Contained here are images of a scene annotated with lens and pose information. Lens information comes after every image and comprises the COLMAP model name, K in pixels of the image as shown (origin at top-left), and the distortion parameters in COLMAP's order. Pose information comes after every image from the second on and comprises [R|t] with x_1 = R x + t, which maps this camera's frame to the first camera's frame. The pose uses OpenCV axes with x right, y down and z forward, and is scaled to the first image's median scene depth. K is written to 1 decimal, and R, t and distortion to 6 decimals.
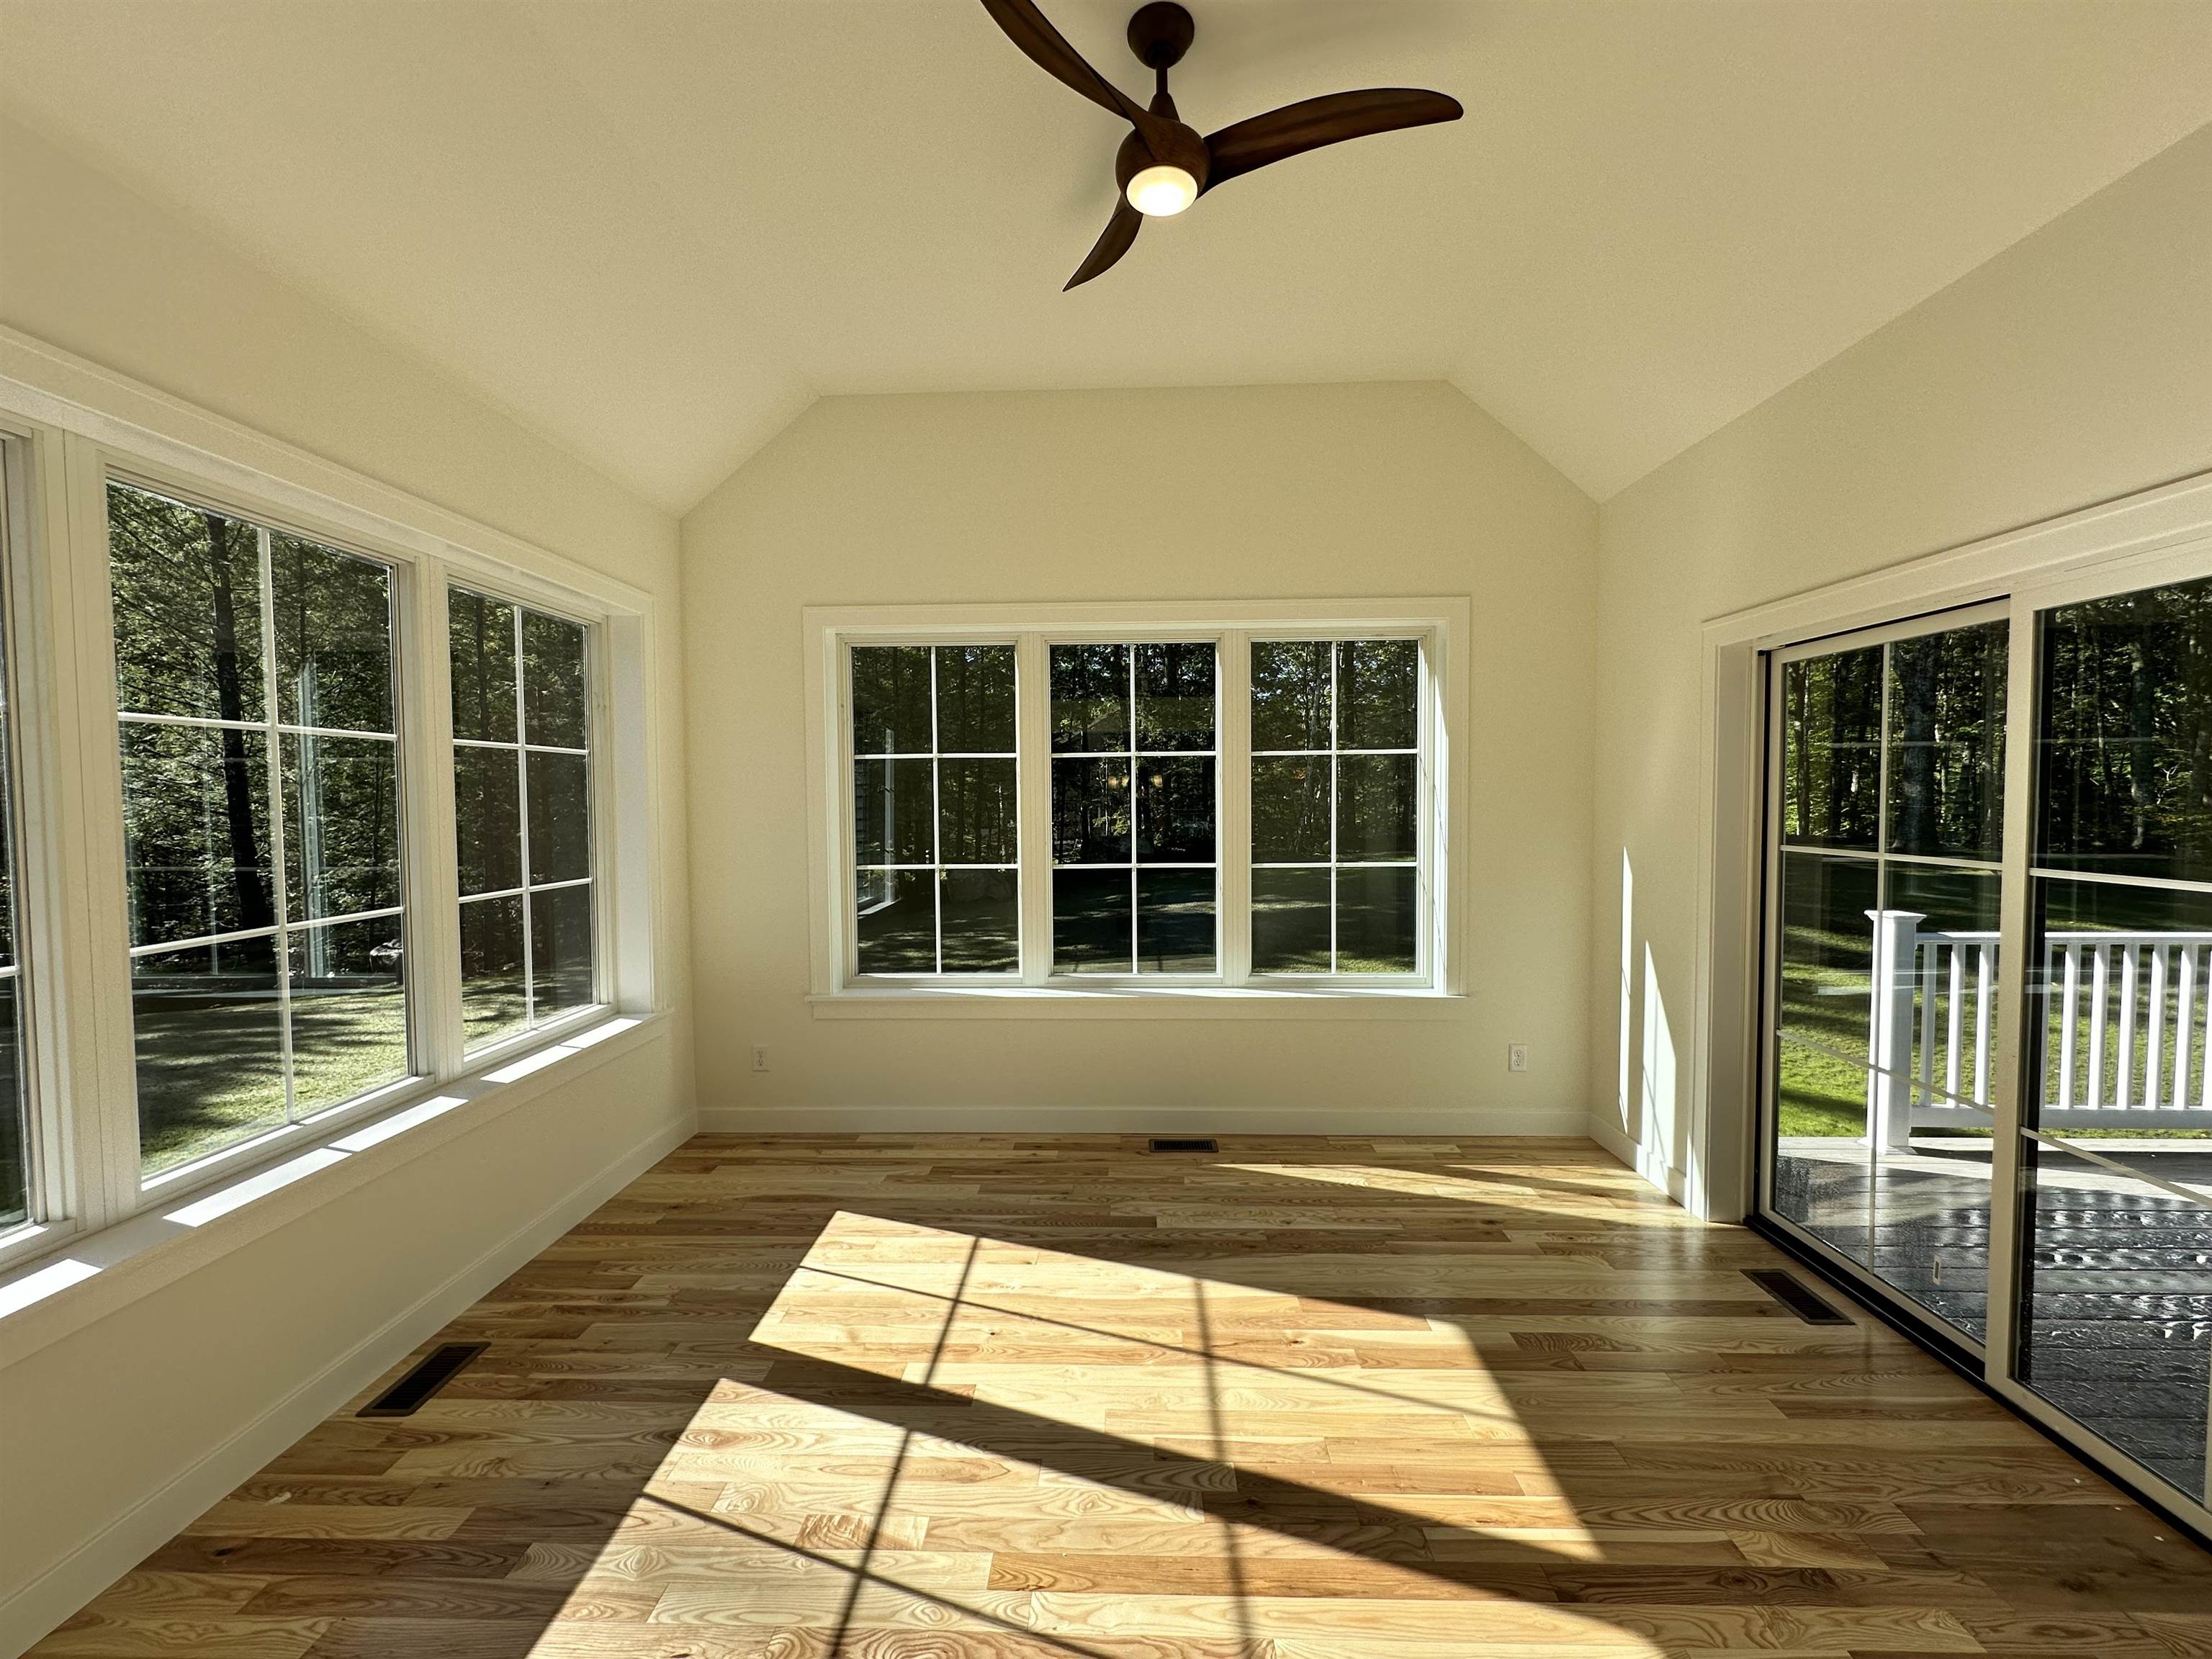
lens RADIAL K [[887.9, 0, 1114.7], [0, 887.9, 827.6], [0, 0, 1]] dist [-0.001039, -0.000037]
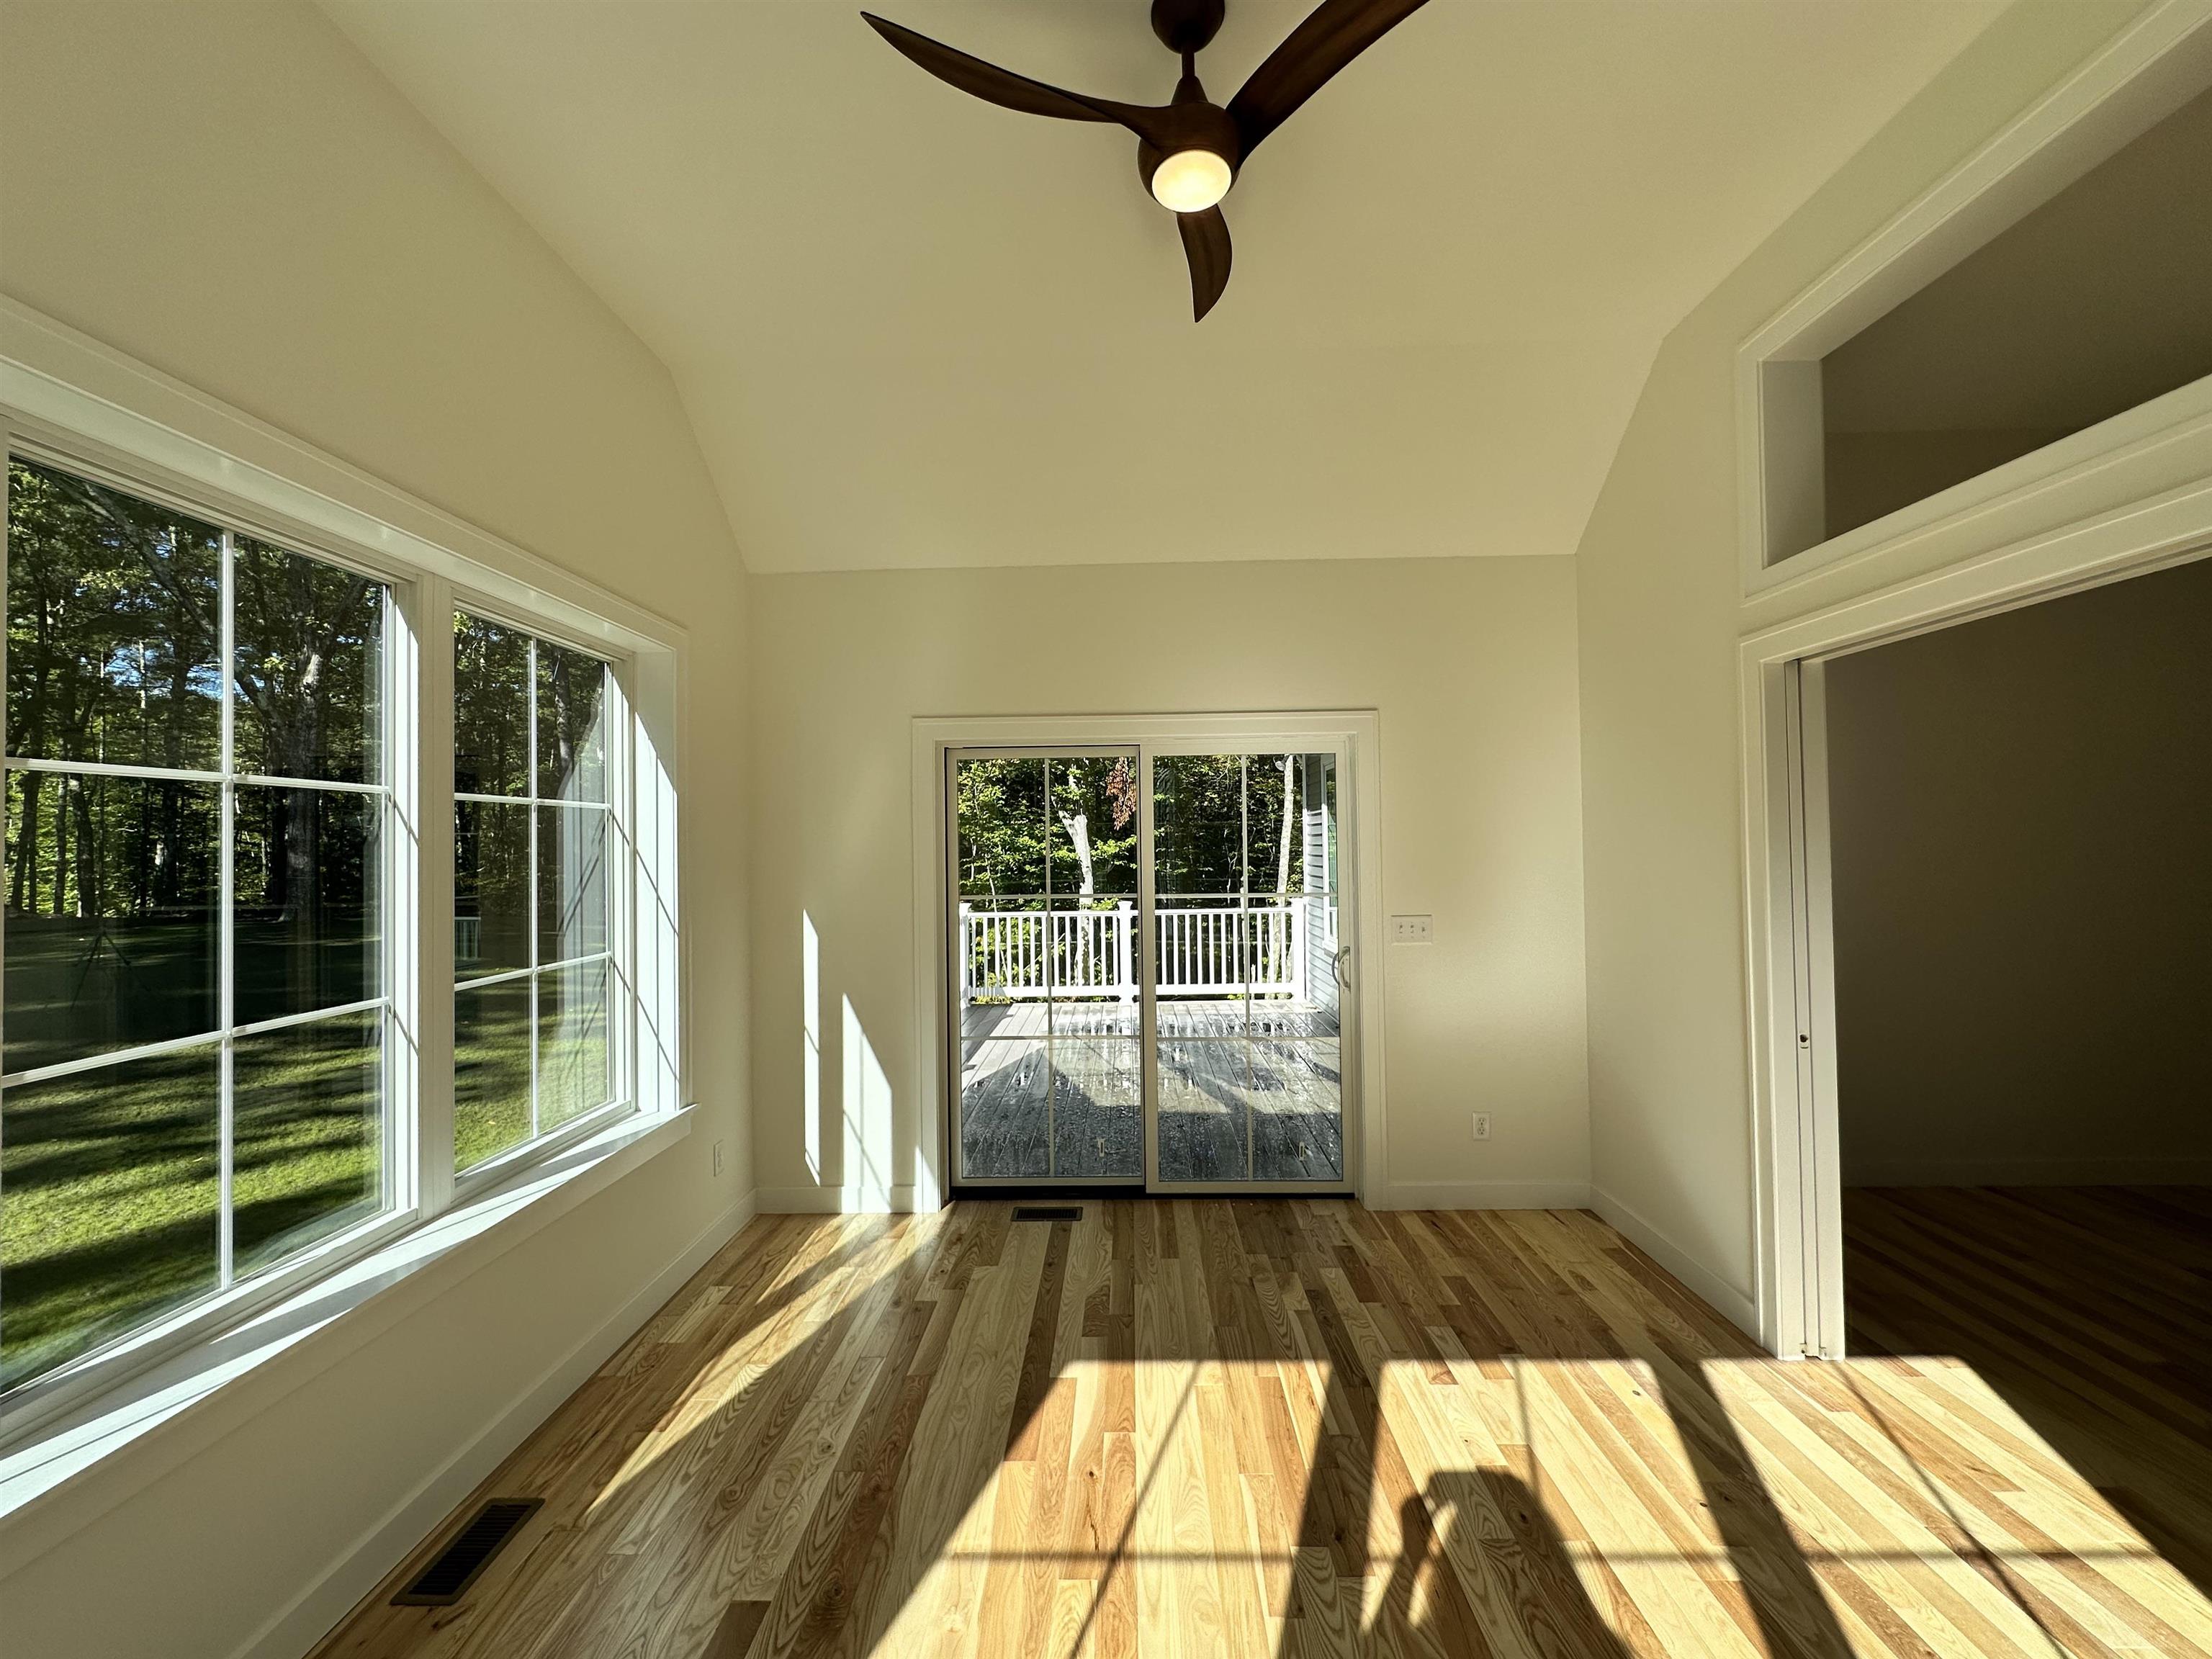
lens RADIAL K [[879.7, 0, 1106.3], [0, 879.7, 834.9], [0, 0, 1]] dist [-0.002376, -0.000454]
pose [[-0.003003, 0.022090, 0.999751, -0.769642], [0.051796, 0.998417, -0.021905, -0.040802], [-0.998653, 0.051718, -0.004142, 1.075497]]
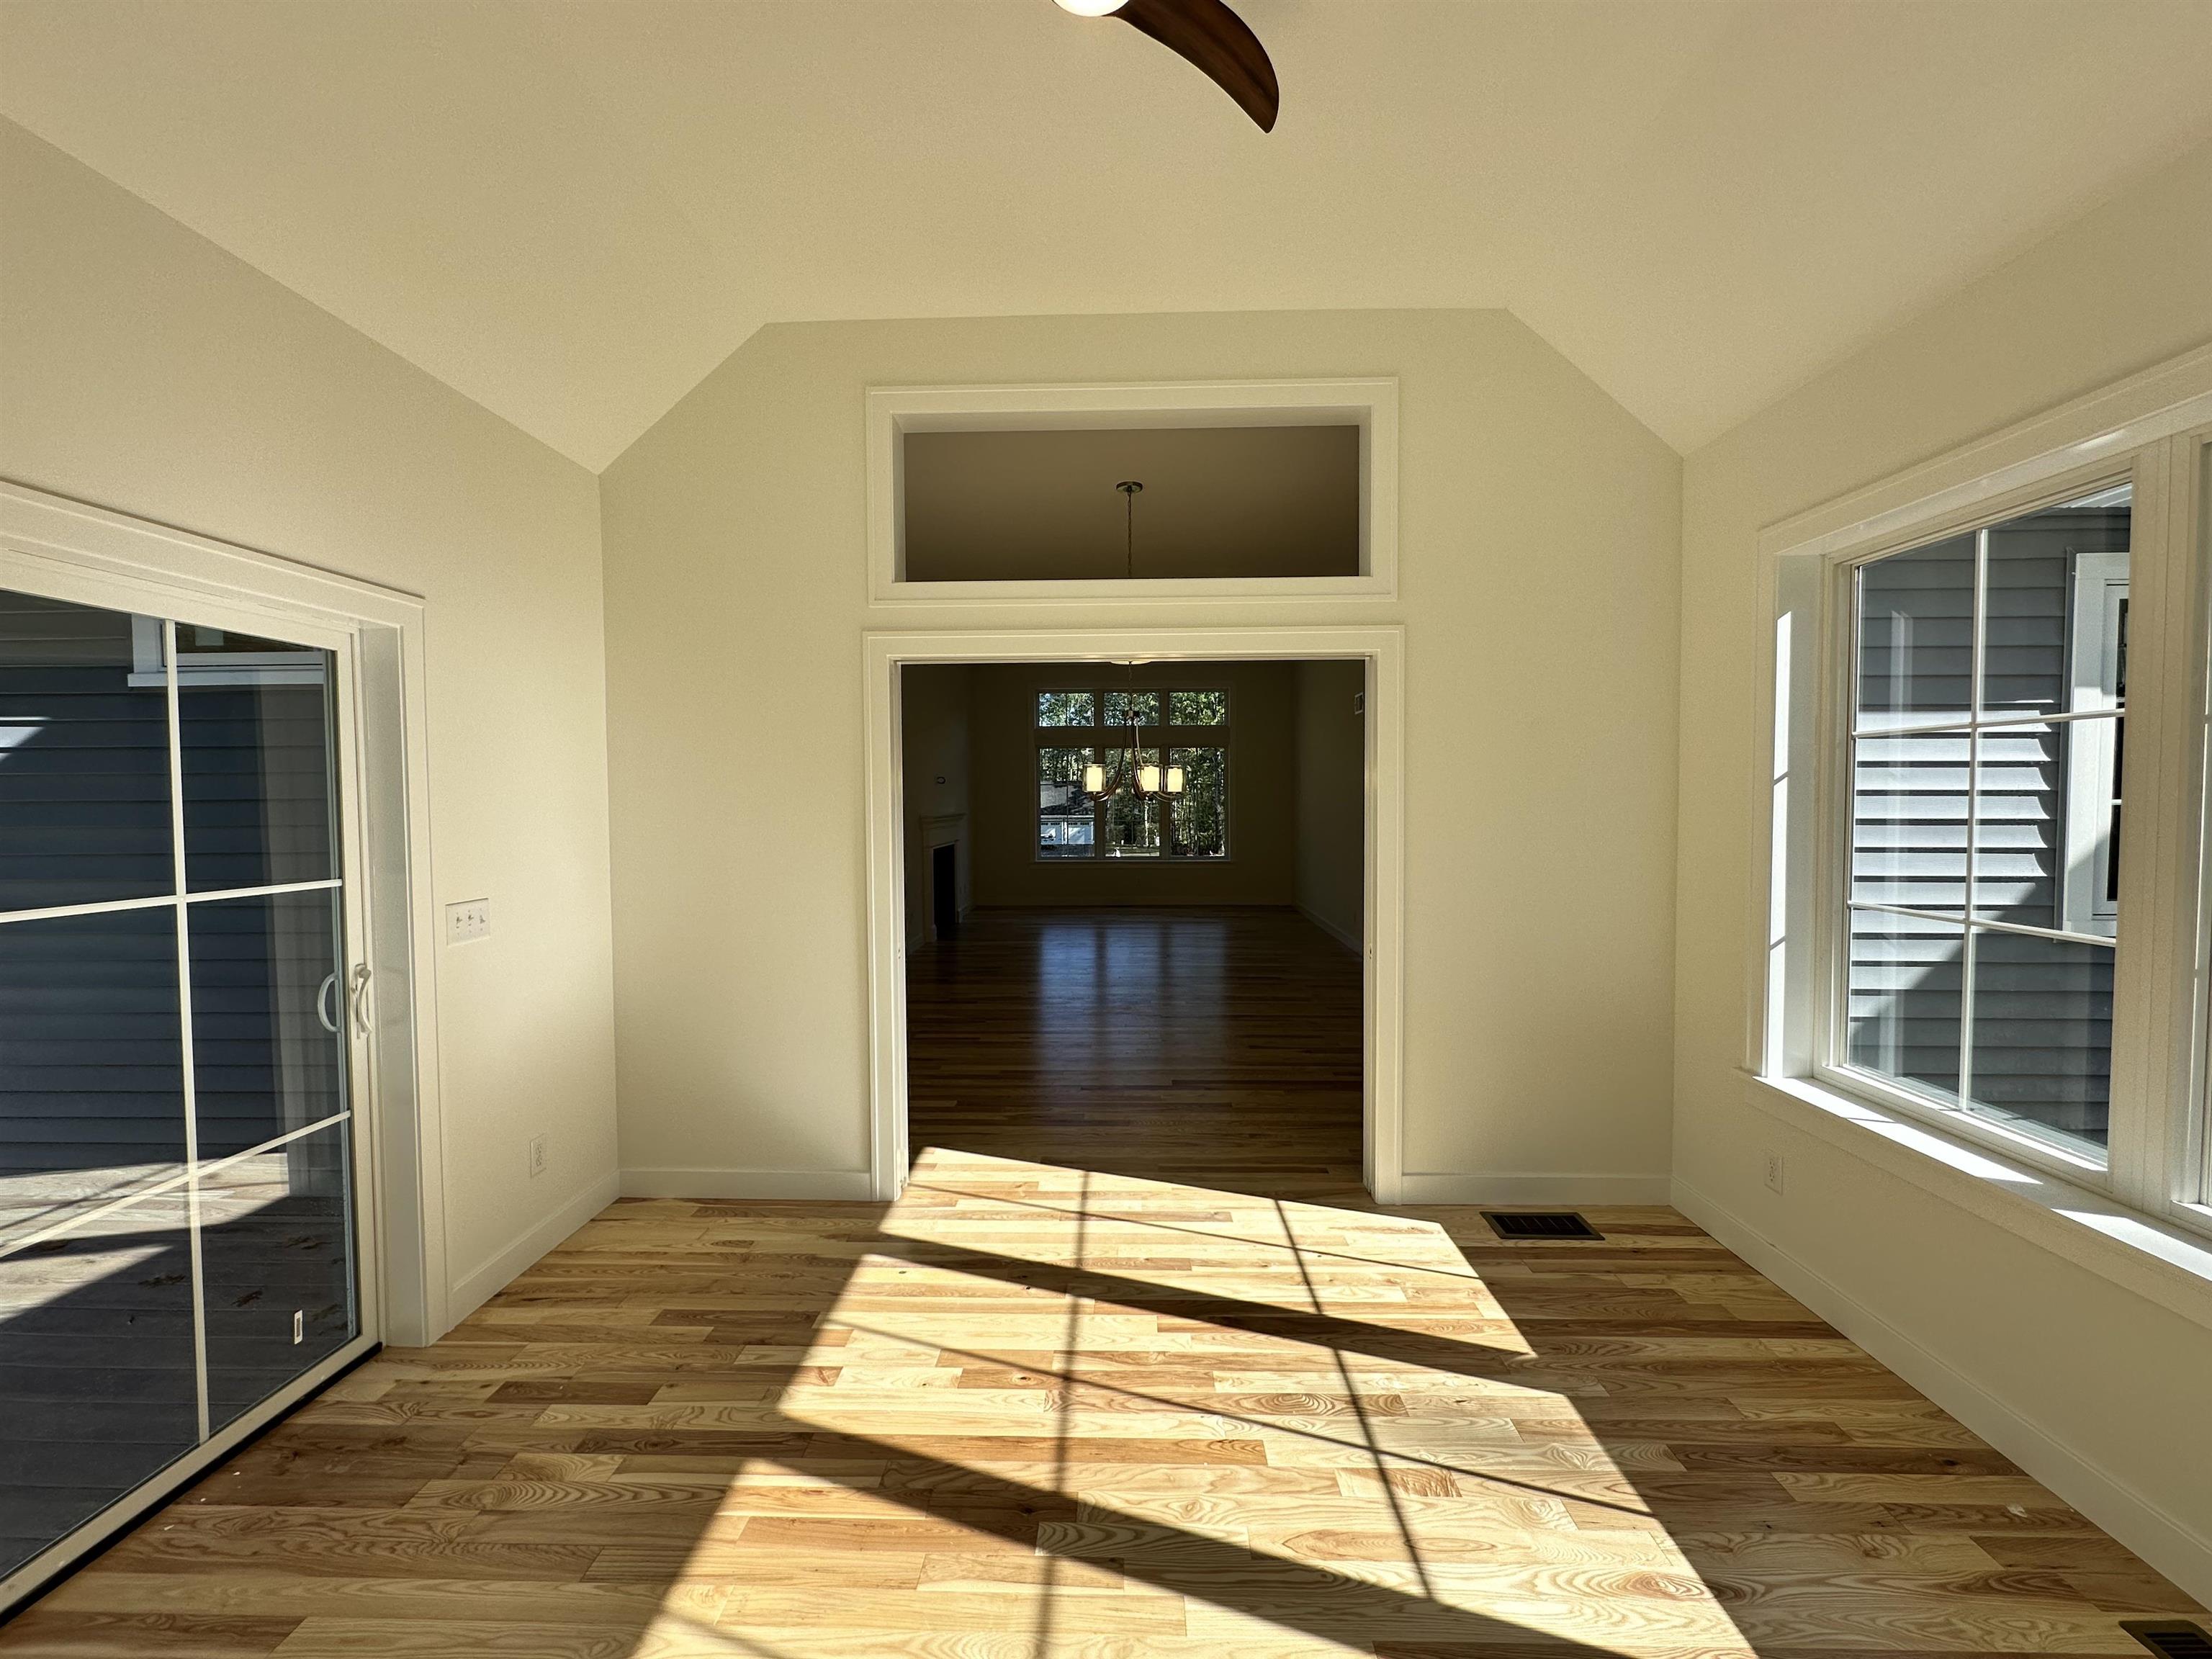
lens RADIAL K [[879.7, 0, 1106.3], [0, 879.7, 834.9], [0, 0, 1]] dist [-0.002376, -0.000454]
pose [[-0.999913, 0.012829, 0.003098, 0.047847], [0.013037, 0.996650, 0.080740, -0.069946], [-0.002052, 0.080774, -0.996730, 1.682241]]
